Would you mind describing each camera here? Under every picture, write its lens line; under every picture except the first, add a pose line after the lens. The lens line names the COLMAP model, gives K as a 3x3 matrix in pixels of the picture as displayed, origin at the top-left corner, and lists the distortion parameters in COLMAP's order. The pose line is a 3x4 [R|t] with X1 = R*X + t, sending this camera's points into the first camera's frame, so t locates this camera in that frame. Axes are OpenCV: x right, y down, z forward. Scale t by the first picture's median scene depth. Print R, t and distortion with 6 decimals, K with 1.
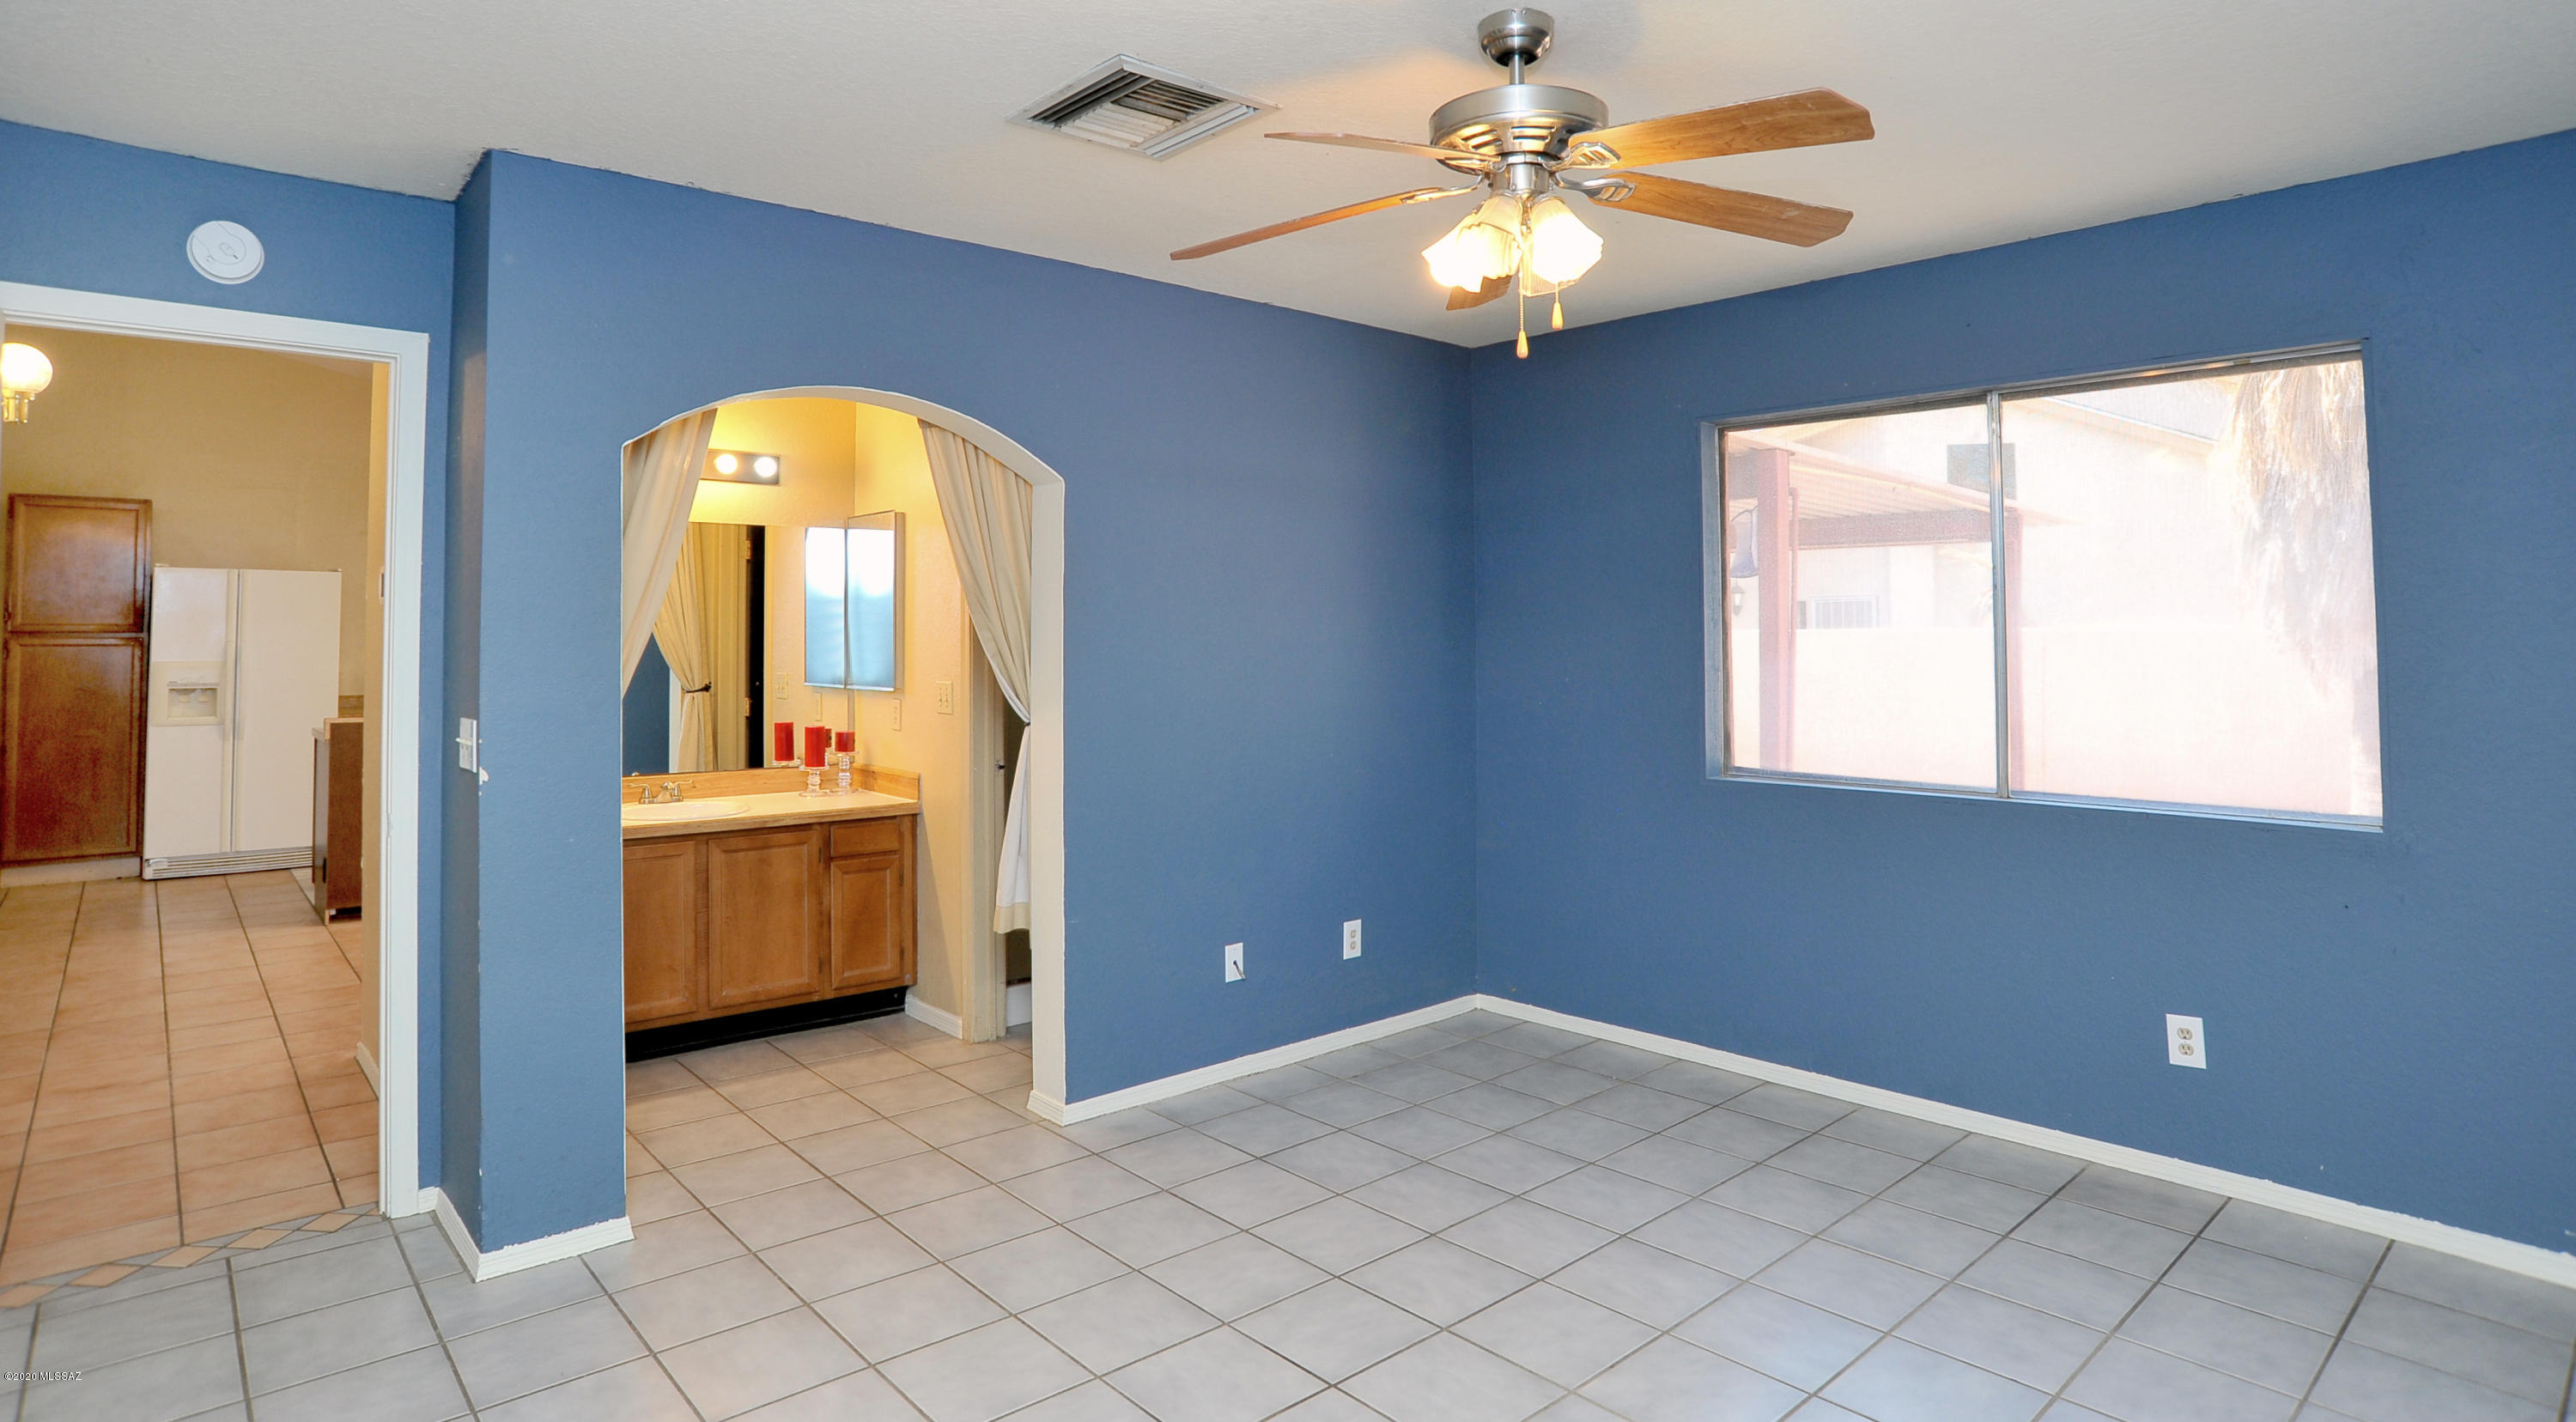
lens RADIAL K [[1346.8, 0, 1213.0], [0, 1346.8, 612.0], [0, 0, 1]] dist [-0.002691, -0.000089]
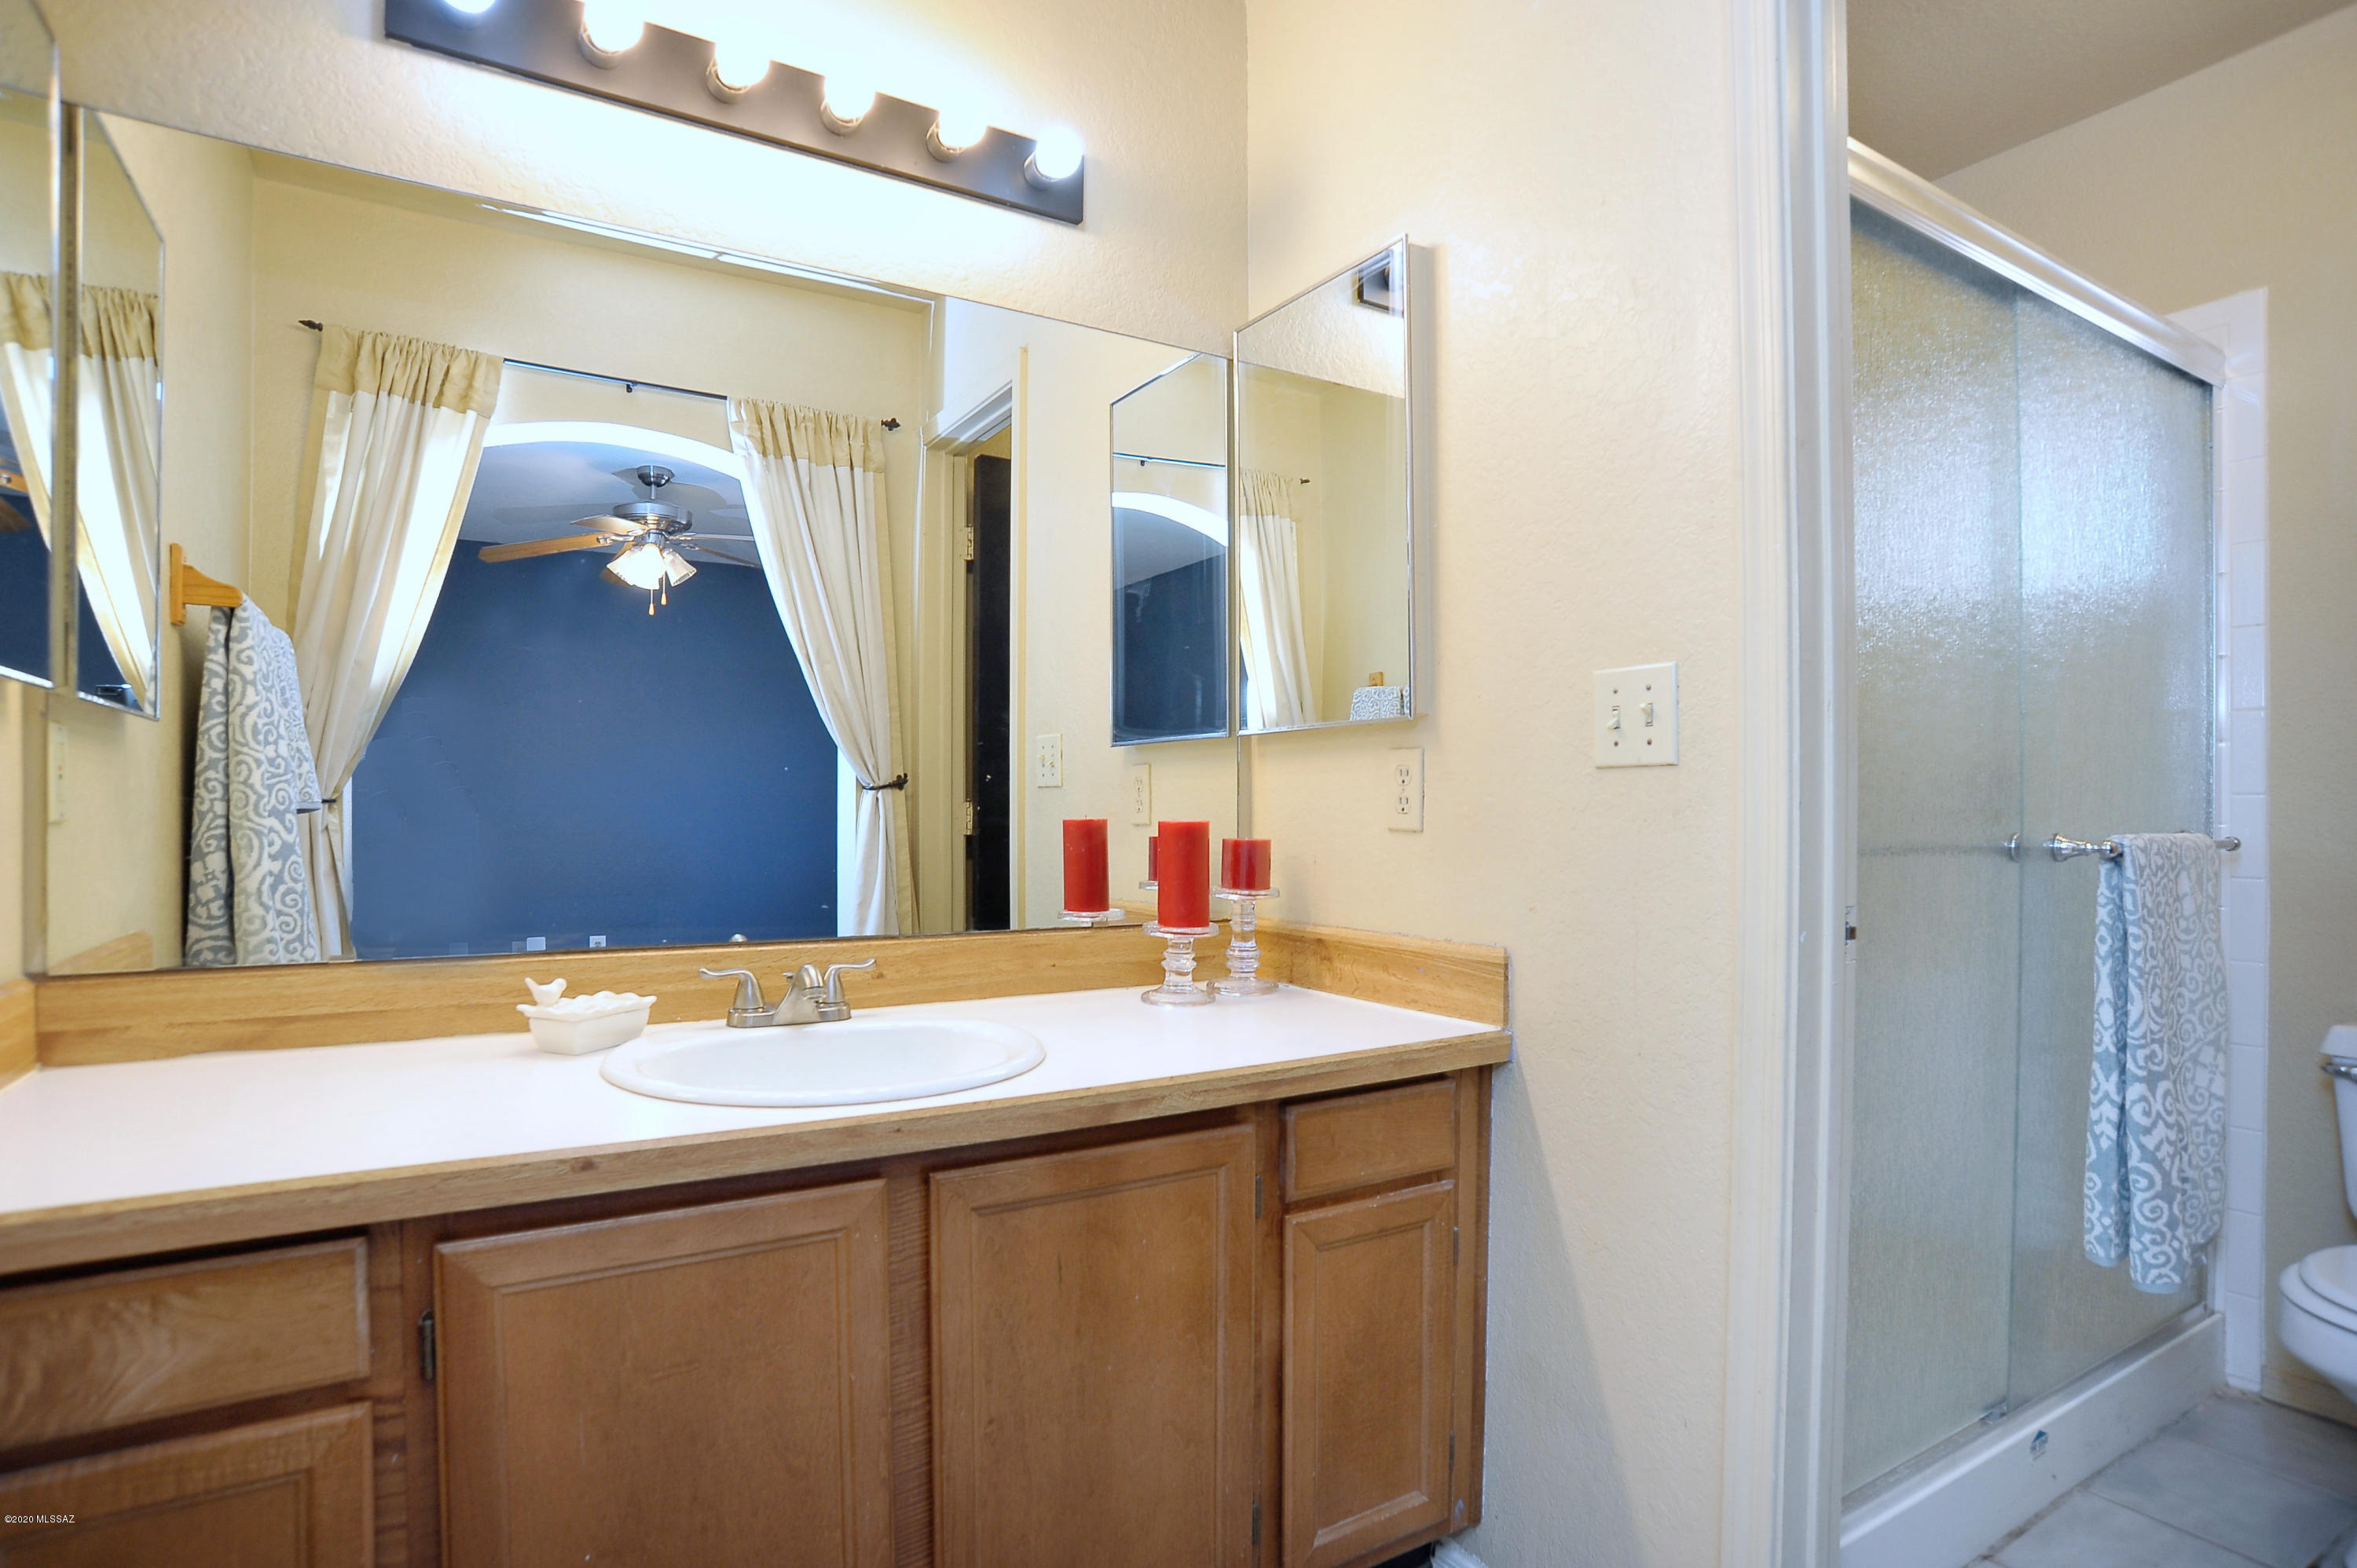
lens RADIAL K [[1233.8, 0, 1178.4], [0, 1233.8, 819.1], [0, 0, 1]] dist [-0.063589, 0.000643]
pose [[0.991745, 0.002906, -0.128192, -0.277022], [0.000355, 0.999677, 0.025405, 0.083162], [0.128224, -0.025241, 0.991424, 0.718500]]
